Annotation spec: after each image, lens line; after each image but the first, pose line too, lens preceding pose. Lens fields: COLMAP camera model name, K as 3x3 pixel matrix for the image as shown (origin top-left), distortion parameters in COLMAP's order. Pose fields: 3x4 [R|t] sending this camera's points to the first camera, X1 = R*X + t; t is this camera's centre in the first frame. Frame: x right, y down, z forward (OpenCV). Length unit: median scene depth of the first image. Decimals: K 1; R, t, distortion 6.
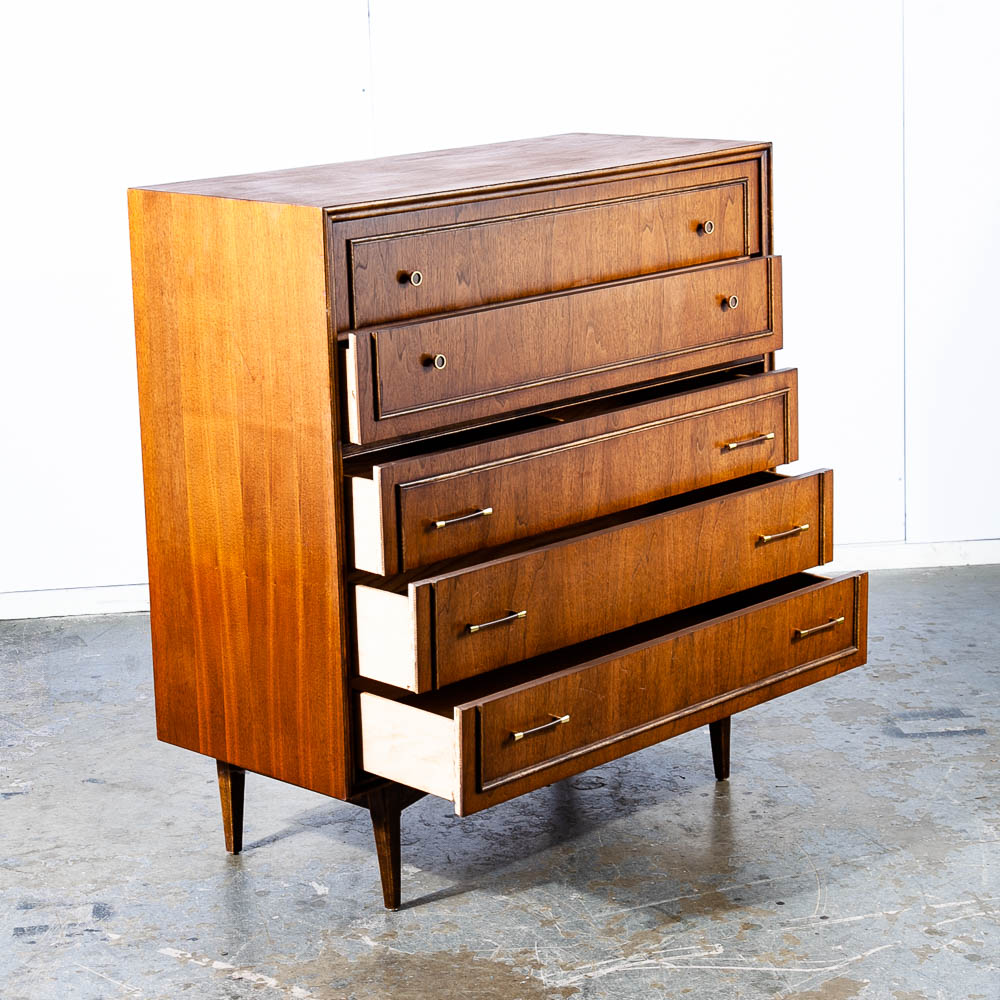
lens RADIAL K [[2617.6, 0, 486.6], [0, 2617.6, 423.5], [0, 0, 1]] dist [0.208018, 0.060322]
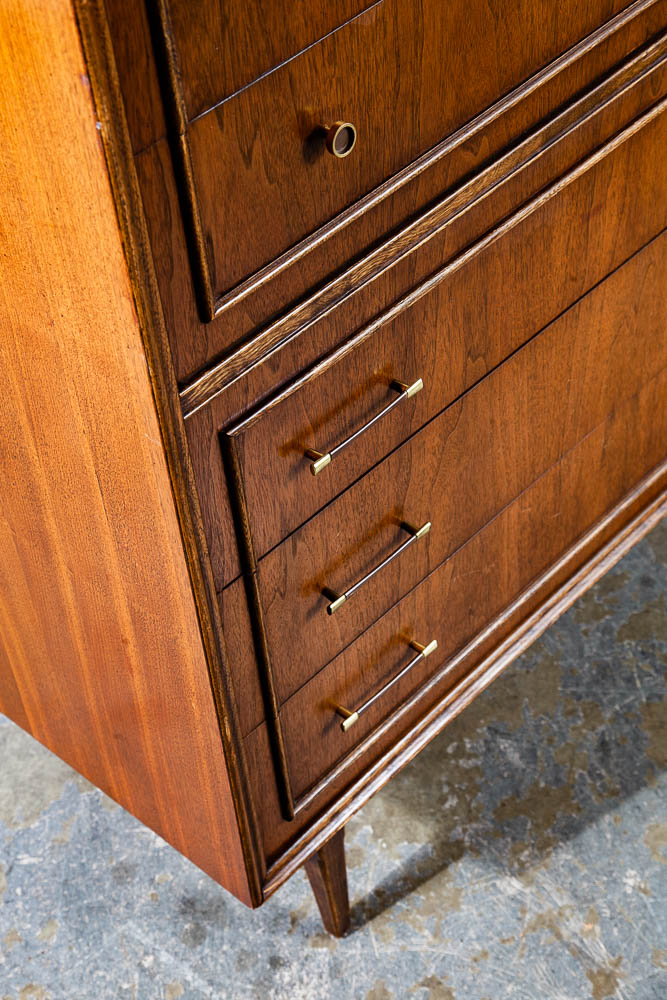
lens RADIAL K [[1707.0, 0, 333.5], [0, 1707.0, 500.0], [0, 0, 1]] dist [0.201842, 0.133314]
pose [[0.997894, -0.064838, -0.001897, -0.029421], [0.055687, 0.841312, 0.537673, -0.117468], [-0.033266, -0.536647, 0.843151, 0.718618]]
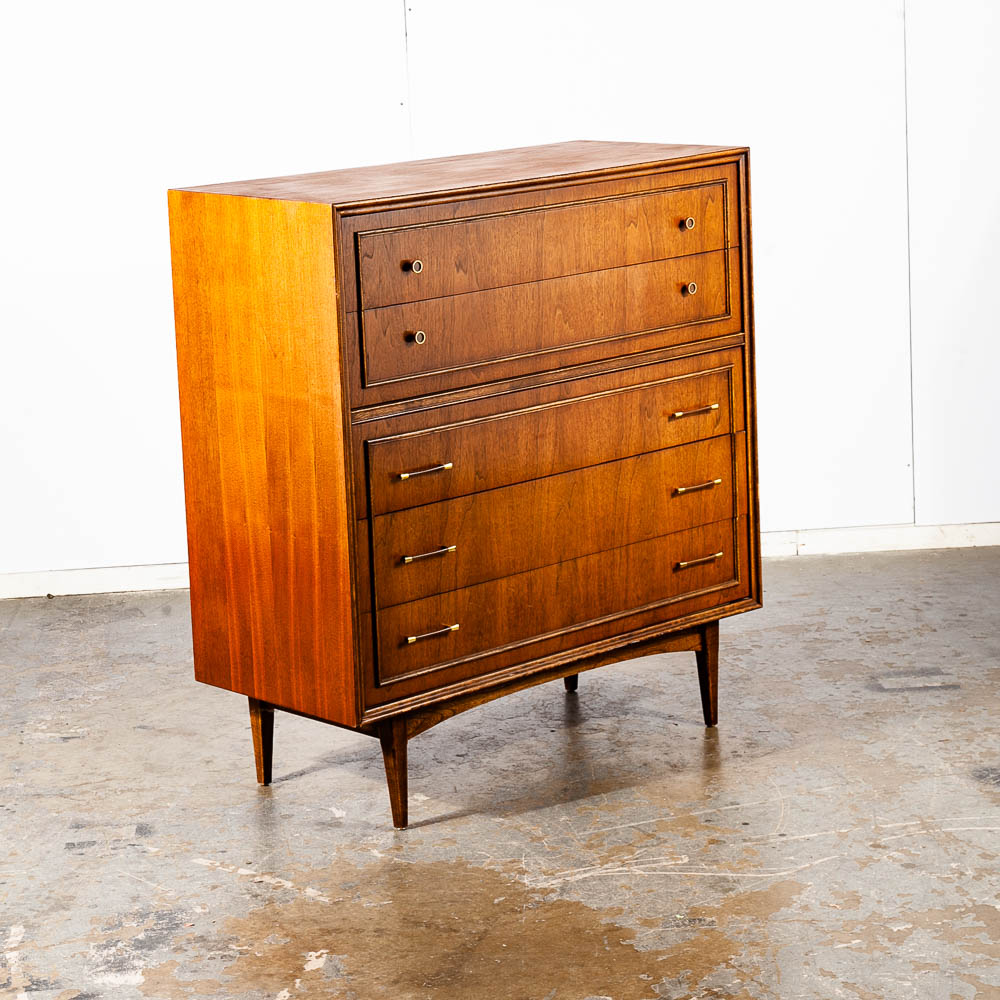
lens RADIAL K [[2753.7, 0, 498.6], [0, 2753.7, 384.5], [0, 0, 1]] dist [0.317189, -0.492015]
pose [[0.999178, -0.001881, -0.040490, 0.054624], [0.000835, 0.999666, -0.025832, 0.025743], [0.040525, 0.025777, 0.998846, -0.186015]]
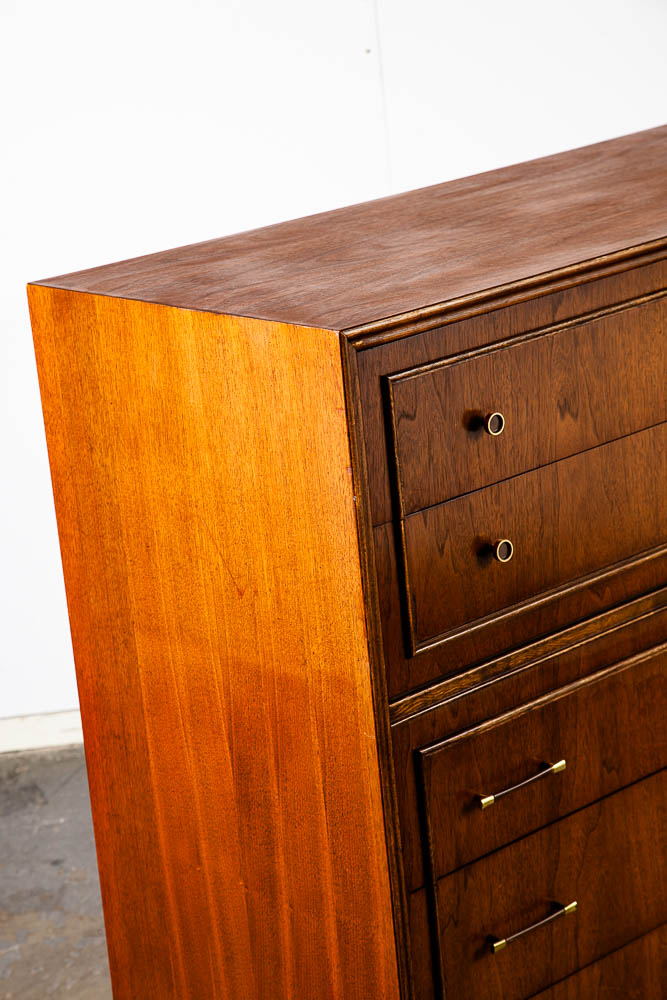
lens RADIAL K [[2406.6, 0, 332.0], [0, 2406.6, 520.8], [0, 0, 1]] dist [0.483318, 0.035995]
pose [[0.997251, -0.045421, -0.058551, -0.031570], [0.050734, 0.994401, 0.092701, -0.083556], [0.054013, -0.095417, 0.993971, 0.417253]]
